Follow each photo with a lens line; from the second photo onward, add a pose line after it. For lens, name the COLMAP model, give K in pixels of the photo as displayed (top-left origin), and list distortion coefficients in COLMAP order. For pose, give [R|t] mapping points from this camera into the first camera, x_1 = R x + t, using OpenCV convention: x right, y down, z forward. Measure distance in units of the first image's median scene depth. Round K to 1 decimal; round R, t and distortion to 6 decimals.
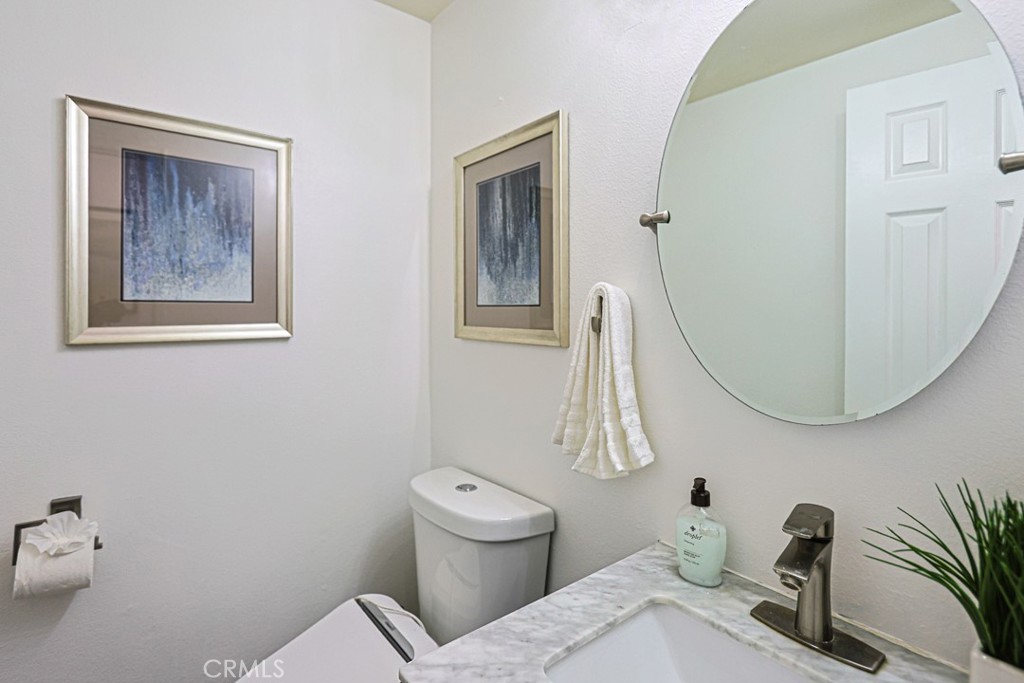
lens RADIAL K [[507.8, 0, 512.6], [0, 507.8, 308.5], [0, 0, 1]] dist [-0.000550, -0.000723]
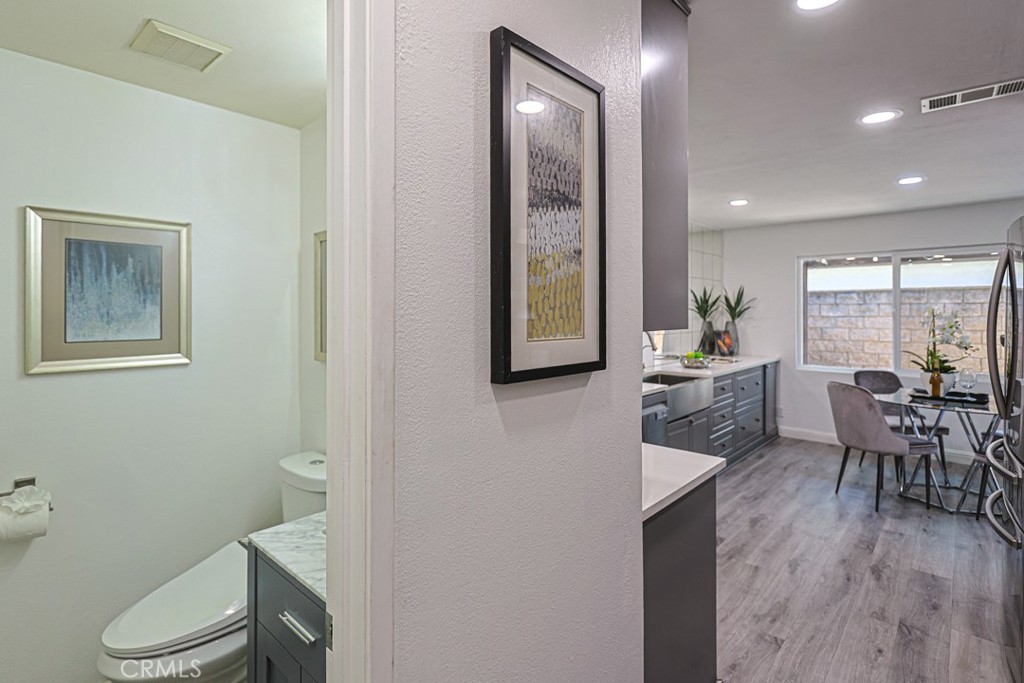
lens RADIAL K [[507.8, 0, 507.4], [0, 507.8, 308.0], [0, 0, 1]] dist [-0.000550, -0.000723]
pose [[0.988862, -0.002675, 0.148811, 0.255578], [0.003689, 0.999972, -0.006540, -0.094453], [-0.148789, 0.007017, 0.988844, -0.596003]]
